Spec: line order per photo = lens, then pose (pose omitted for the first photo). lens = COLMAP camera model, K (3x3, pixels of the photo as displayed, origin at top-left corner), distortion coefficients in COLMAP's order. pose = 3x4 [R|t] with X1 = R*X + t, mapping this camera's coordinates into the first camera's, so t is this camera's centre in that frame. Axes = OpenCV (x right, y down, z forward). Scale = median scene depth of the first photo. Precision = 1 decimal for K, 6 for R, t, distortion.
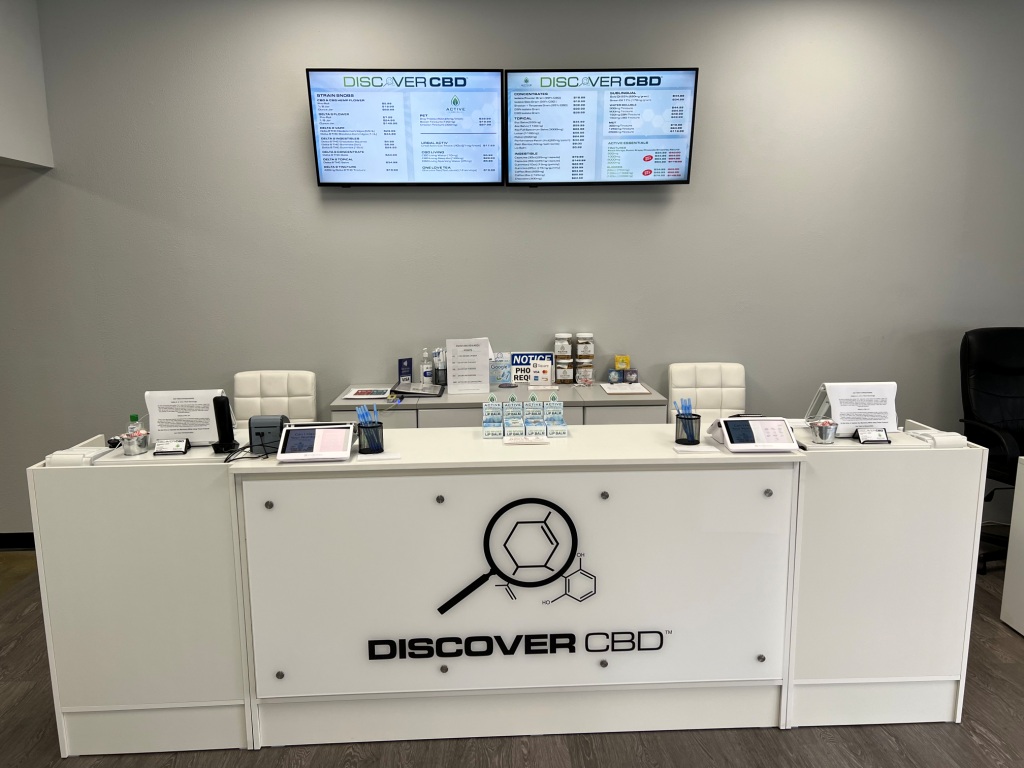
lens RADIAL K [[777.9, 0, 511.6], [0, 777.9, 385.3], [0, 0, 1]] dist [0.050773, -0.009324]
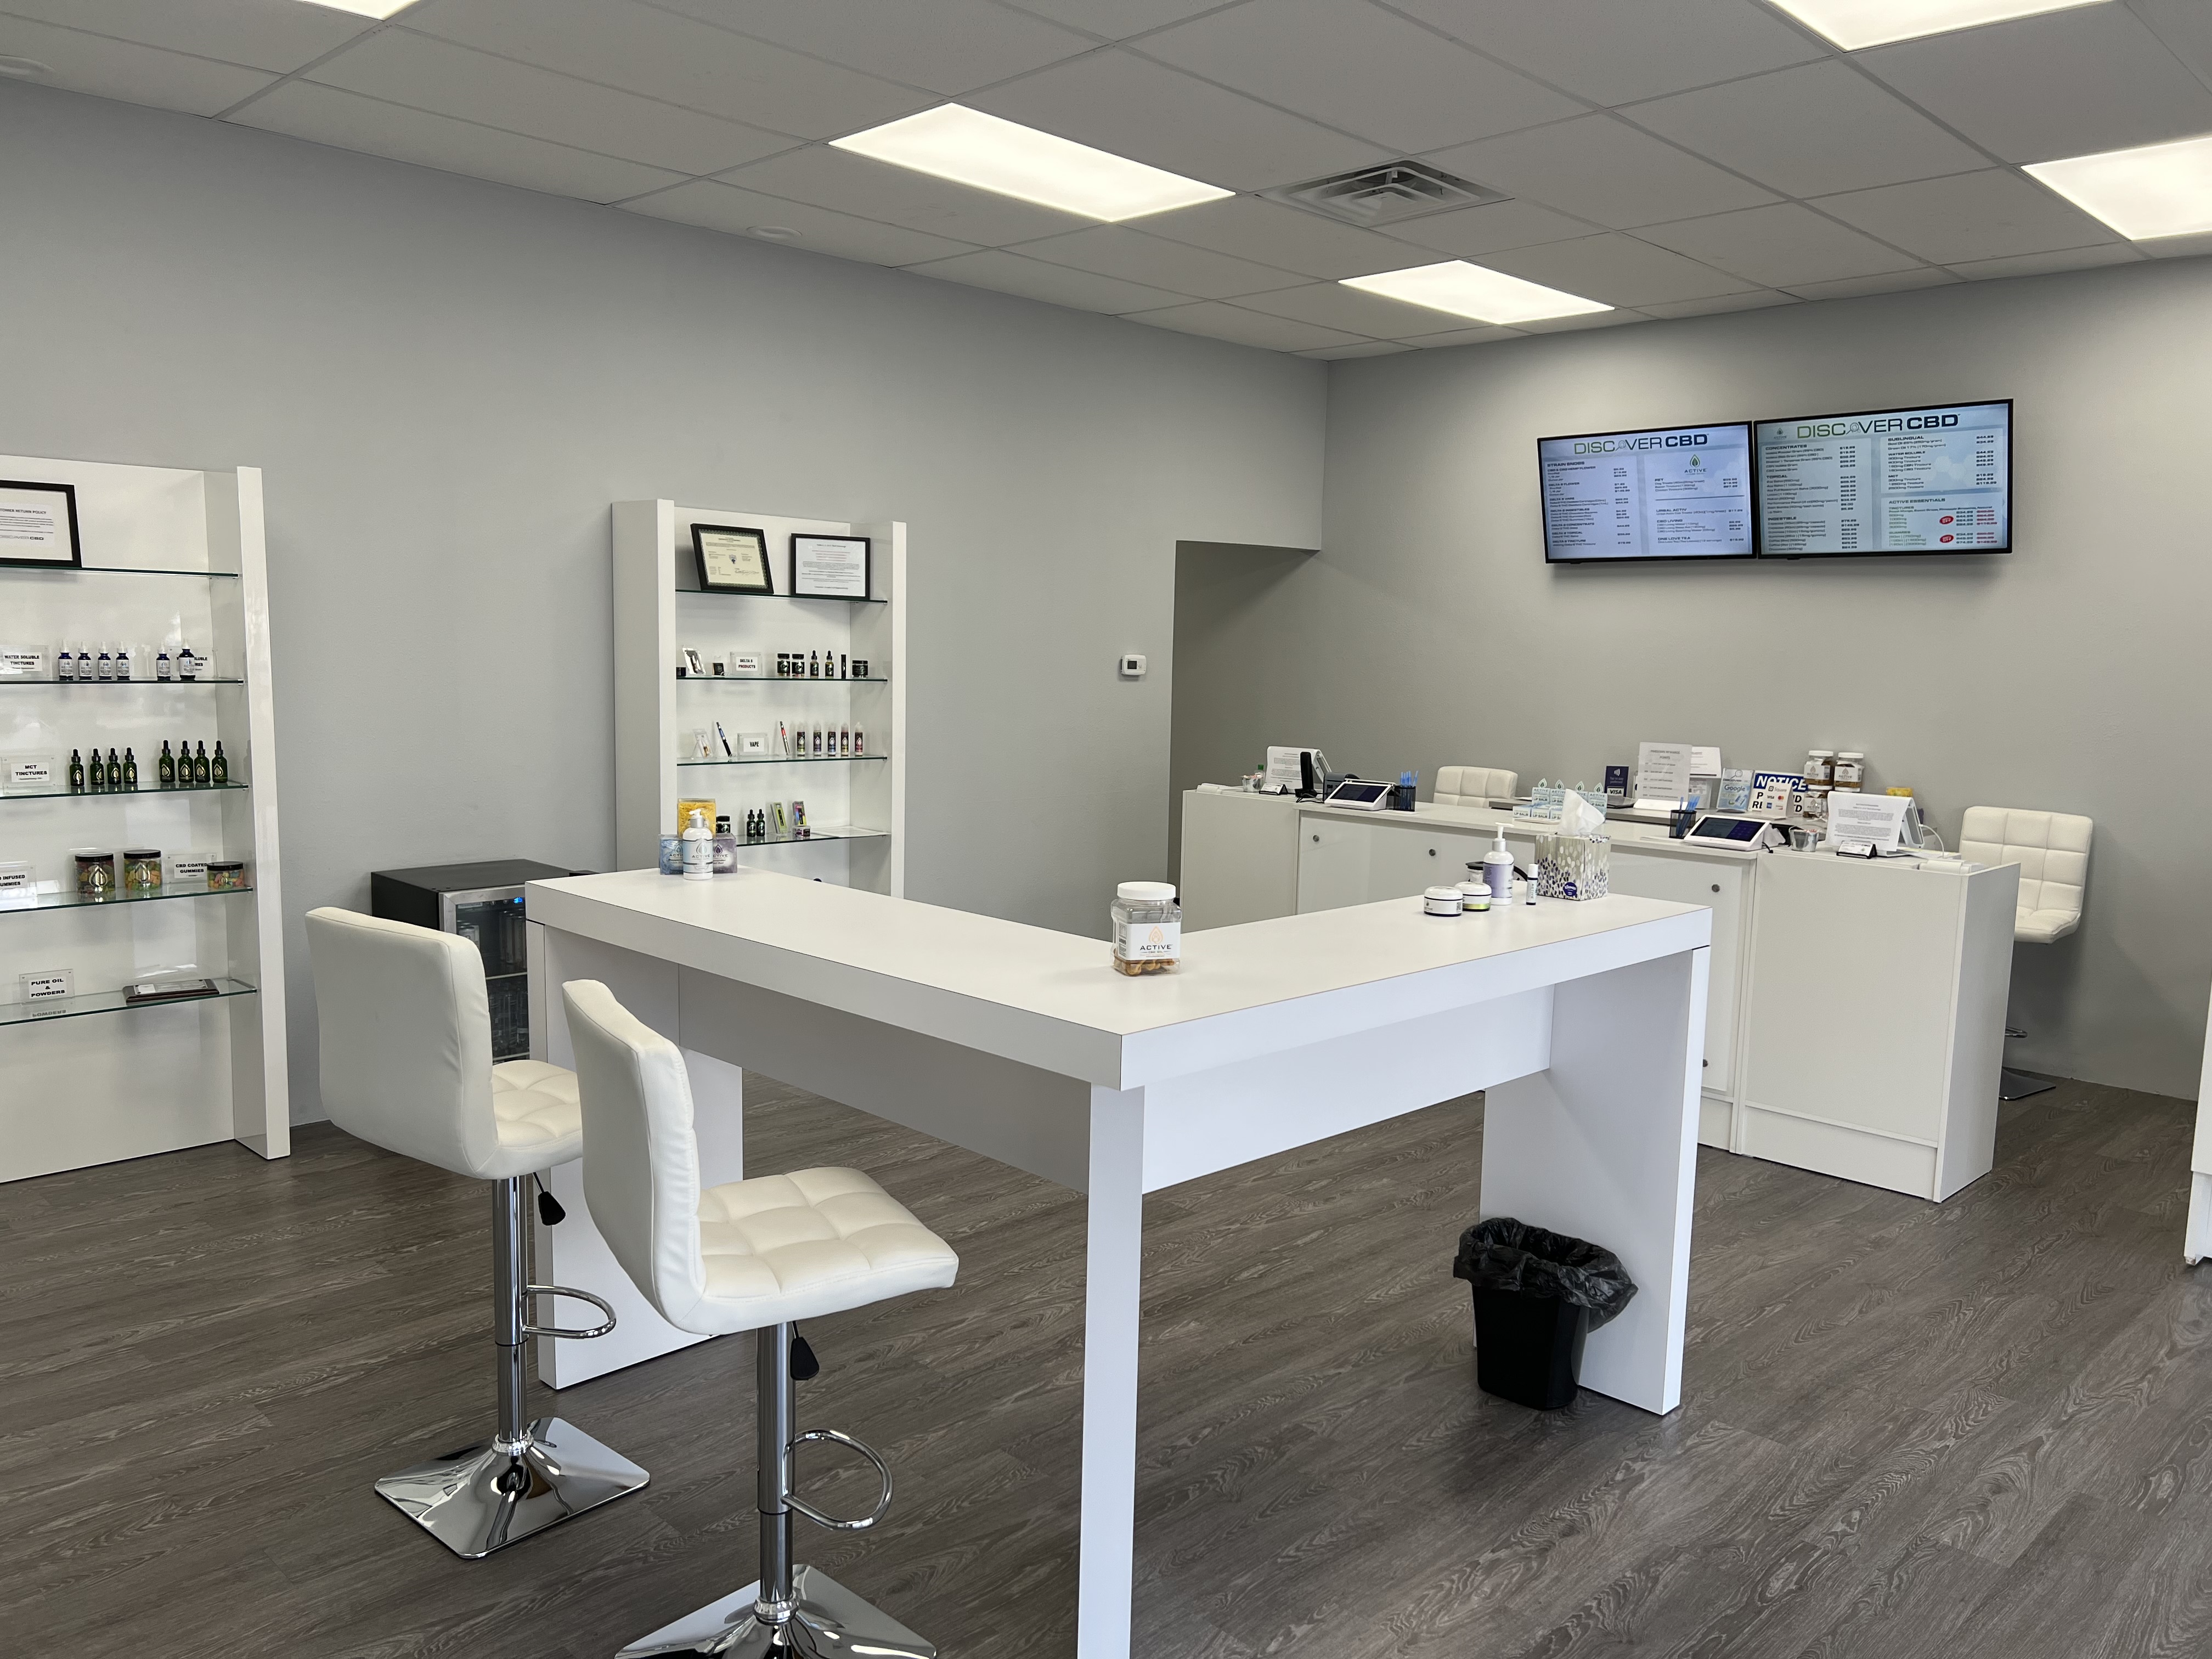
lens RADIAL K [[1680.5, 0, 1107.3], [0, 1680.5, 830.0], [0, 0, 1]] dist [0.050773, -0.009324]
pose [[0.682862, 0.107632, -0.722575, 0.834800], [-0.142693, 0.989687, 0.012569, 0.091525], [0.716476, 0.094523, 0.691178, -0.650557]]
